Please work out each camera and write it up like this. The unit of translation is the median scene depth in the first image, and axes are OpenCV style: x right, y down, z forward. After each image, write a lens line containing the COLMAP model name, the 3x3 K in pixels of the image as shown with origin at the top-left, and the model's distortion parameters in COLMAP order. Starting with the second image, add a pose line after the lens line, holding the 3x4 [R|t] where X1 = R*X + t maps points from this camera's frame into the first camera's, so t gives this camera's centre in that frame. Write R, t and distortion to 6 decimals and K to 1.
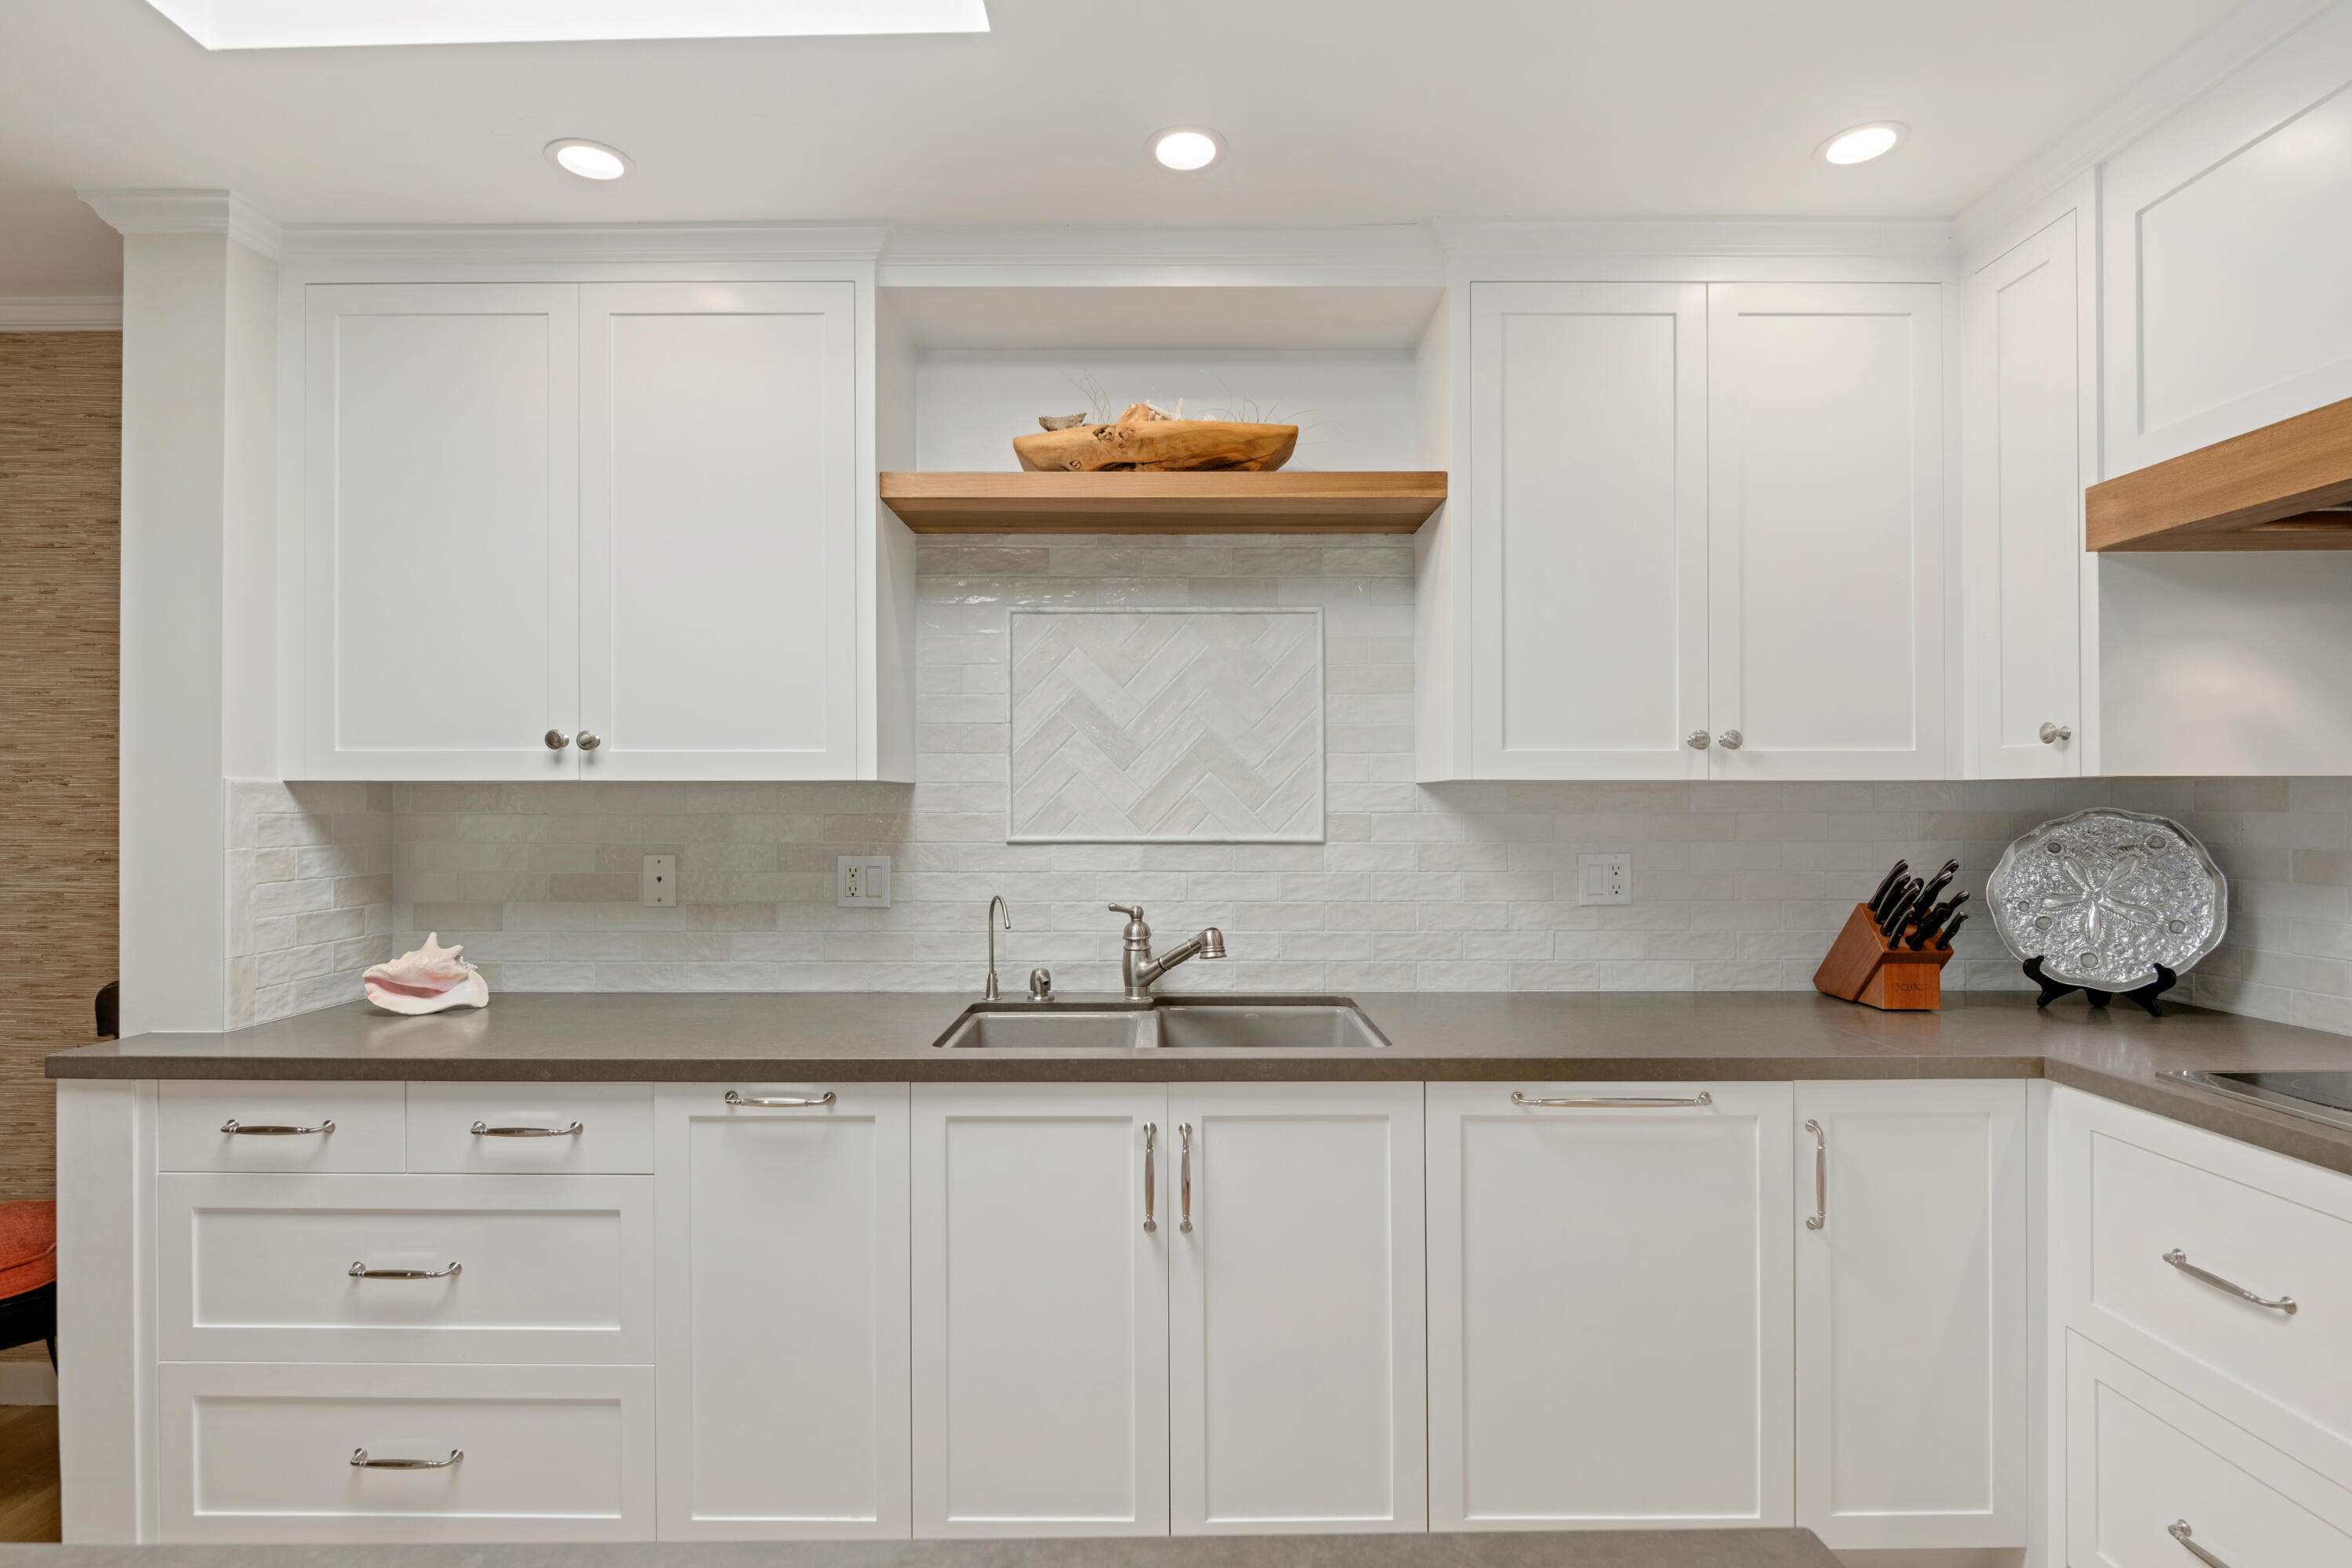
lens RADIAL K [[1134.7, 0, 1169.6], [0, 1134.7, 805.7], [0, 0, 1]] dist [0.000600, -0.003773]
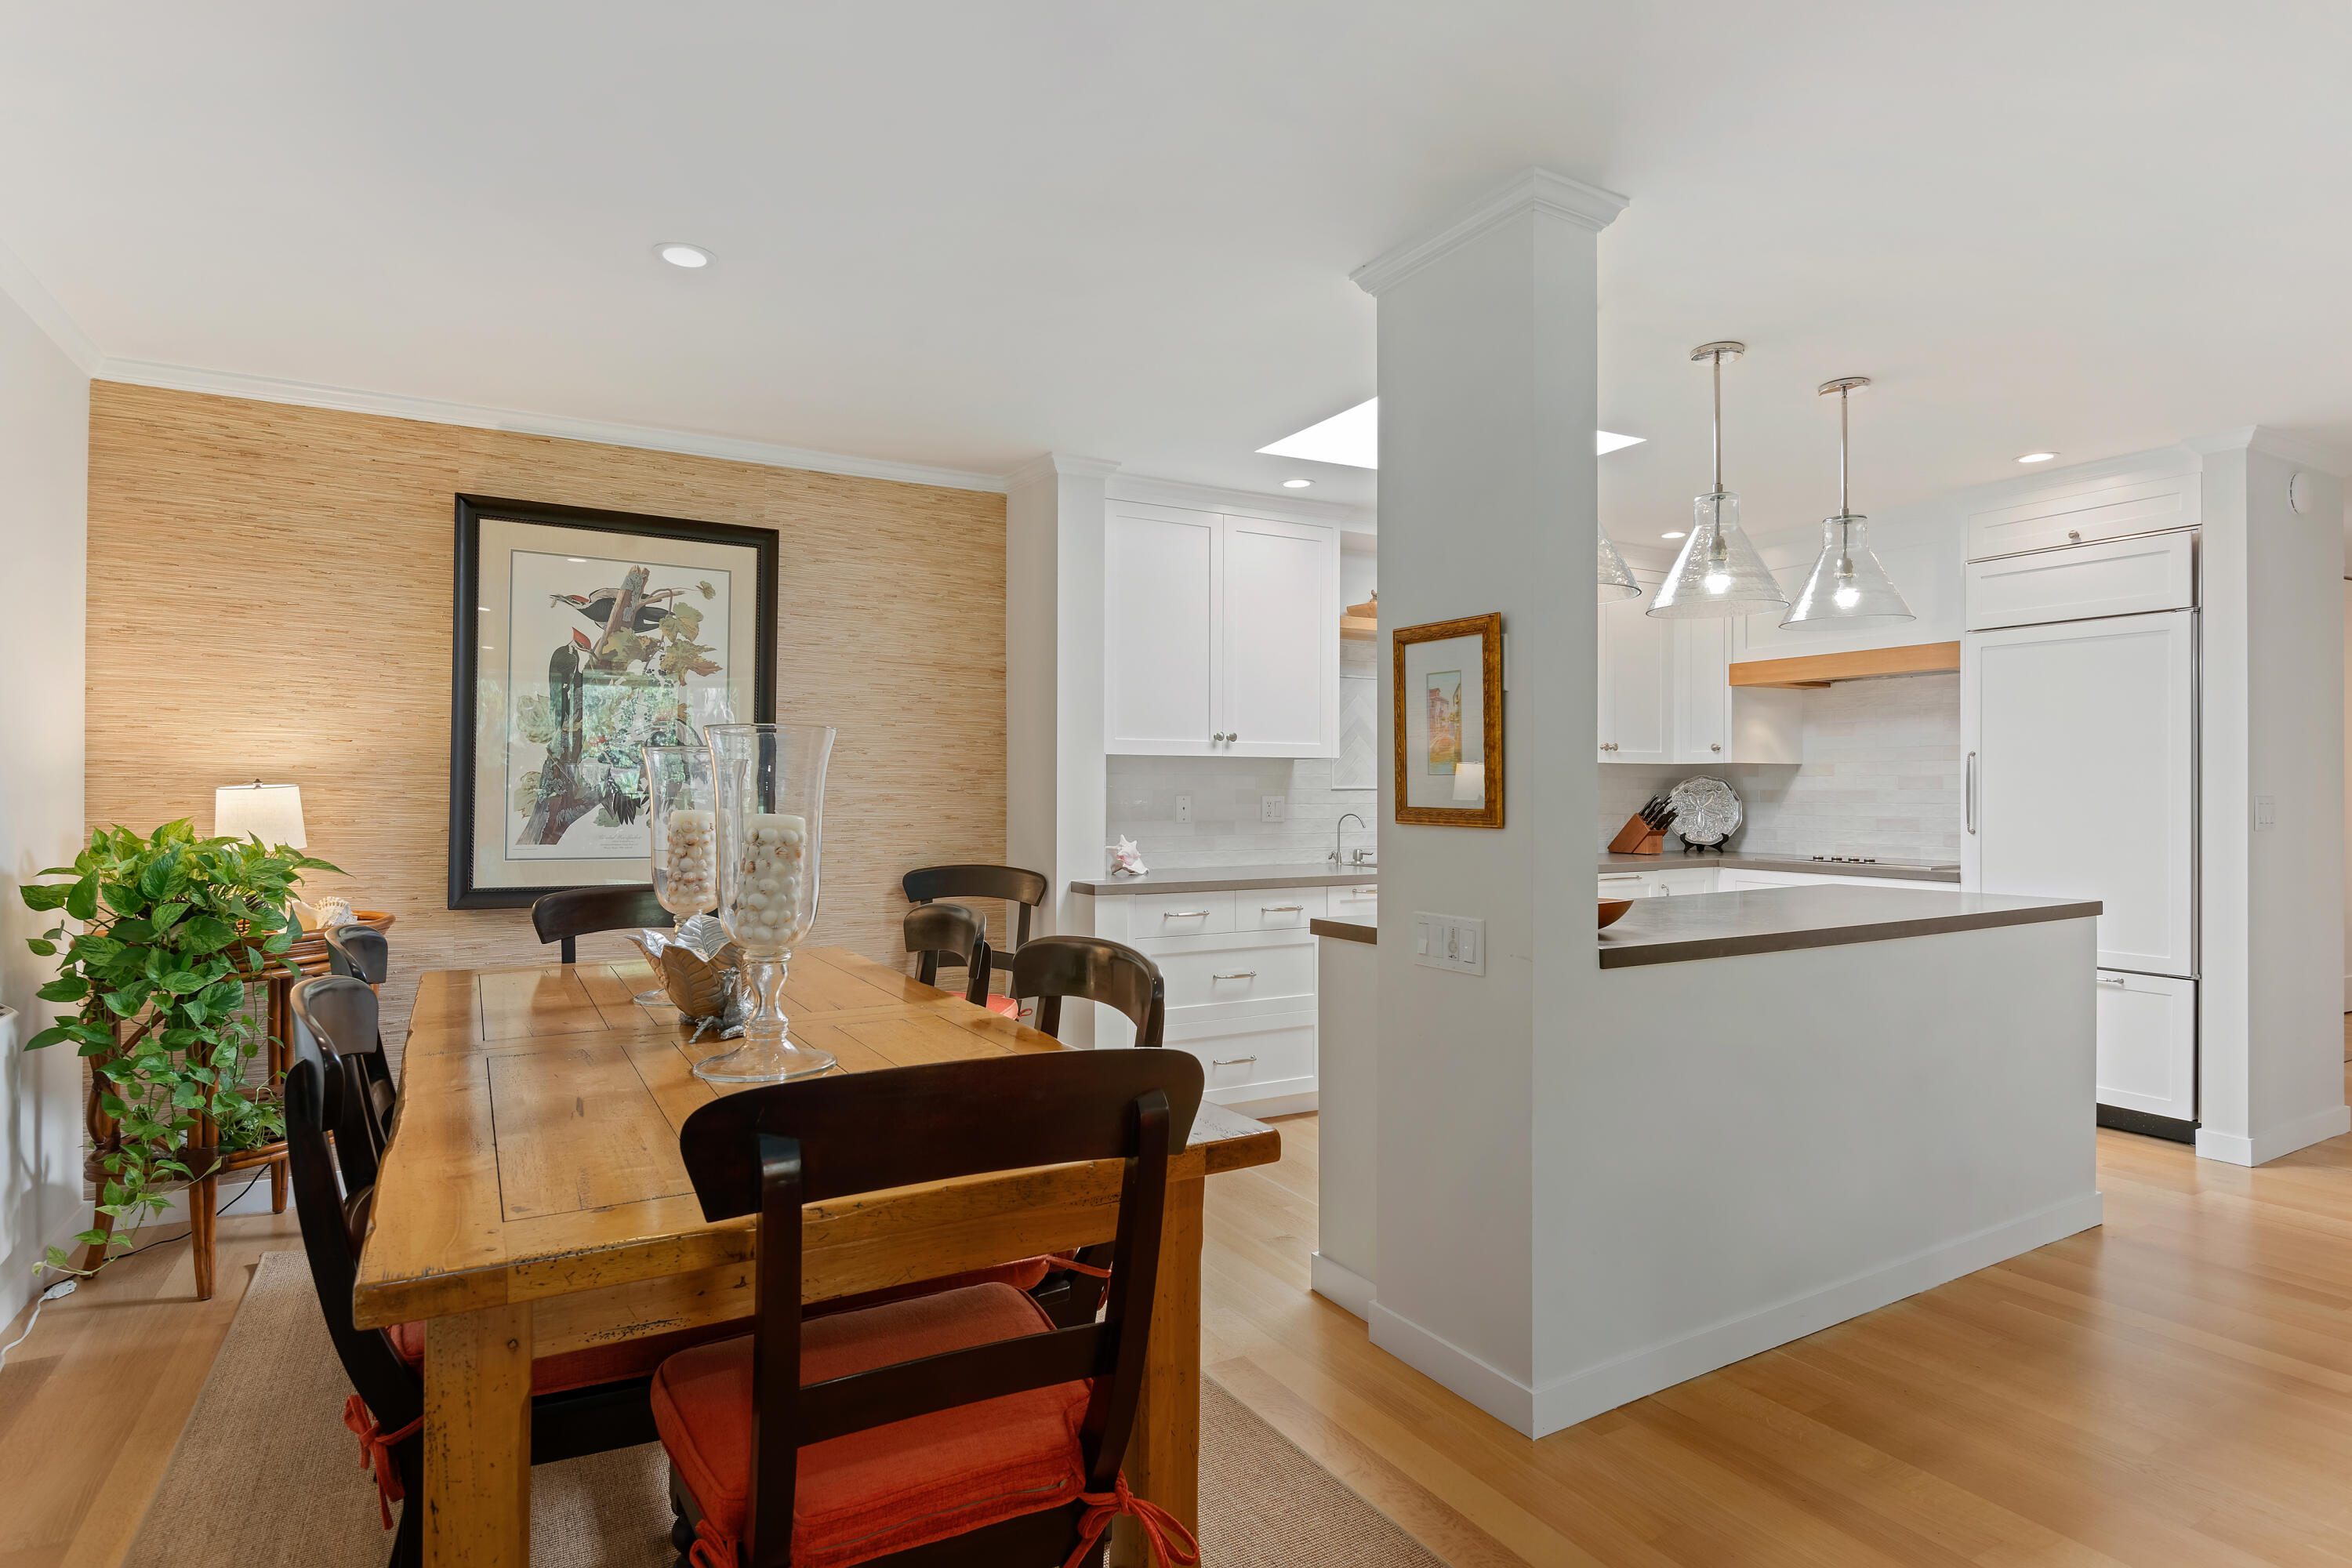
lens RADIAL K [[1194.6, 0, 1190.7], [0, 1194.6, 789.3], [0, 0, 1]] dist [-0.004108, -0.003356]
pose [[0.871067, 0.001129, 0.491164, -1.496024], [-0.001299, 0.999999, 0.000004, 0.034380], [-0.491163, -0.000642, 0.871067, -0.783897]]
